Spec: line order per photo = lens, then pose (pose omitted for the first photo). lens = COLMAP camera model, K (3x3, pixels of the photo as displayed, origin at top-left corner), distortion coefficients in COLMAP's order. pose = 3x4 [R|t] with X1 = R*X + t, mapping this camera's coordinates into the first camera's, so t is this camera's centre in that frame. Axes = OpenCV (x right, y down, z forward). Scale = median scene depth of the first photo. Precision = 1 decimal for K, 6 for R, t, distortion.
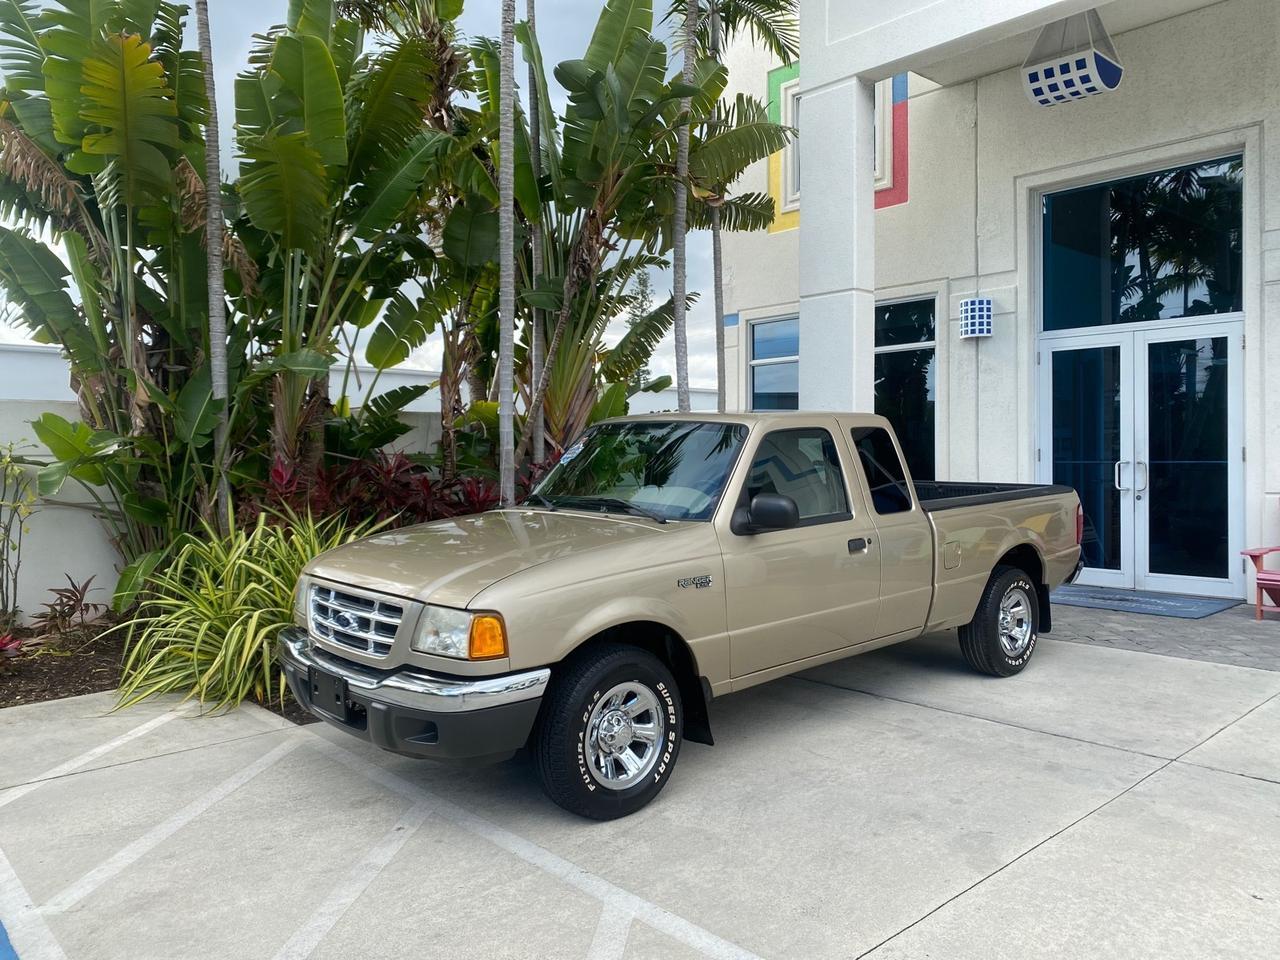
lens RADIAL K [[973.3, 0, 639.8], [0, 973.3, 463.7], [0, 0, 1]] dist [0.009780, -0.001431]
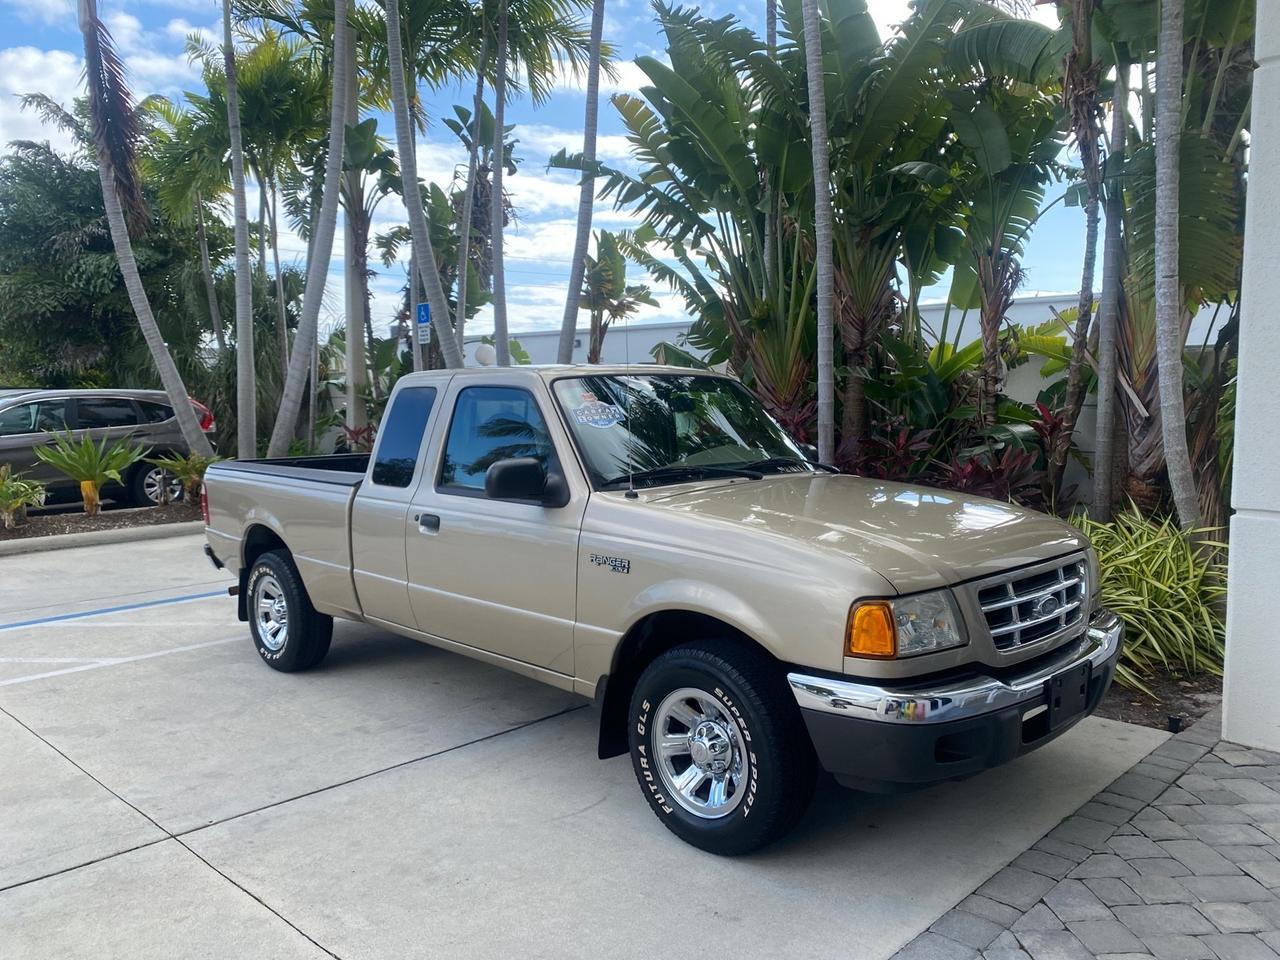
lens RADIAL K [[978.7, 0, 641.4], [0, 978.7, 479.1], [0, 0, 1]] dist [0.012432, -0.003943]
pose [[0.068560, 0.096409, -0.992978, 0.739350], [-0.009819, 0.995337, 0.095960, -0.028441], [0.997599, 0.003171, 0.069187, 0.742681]]
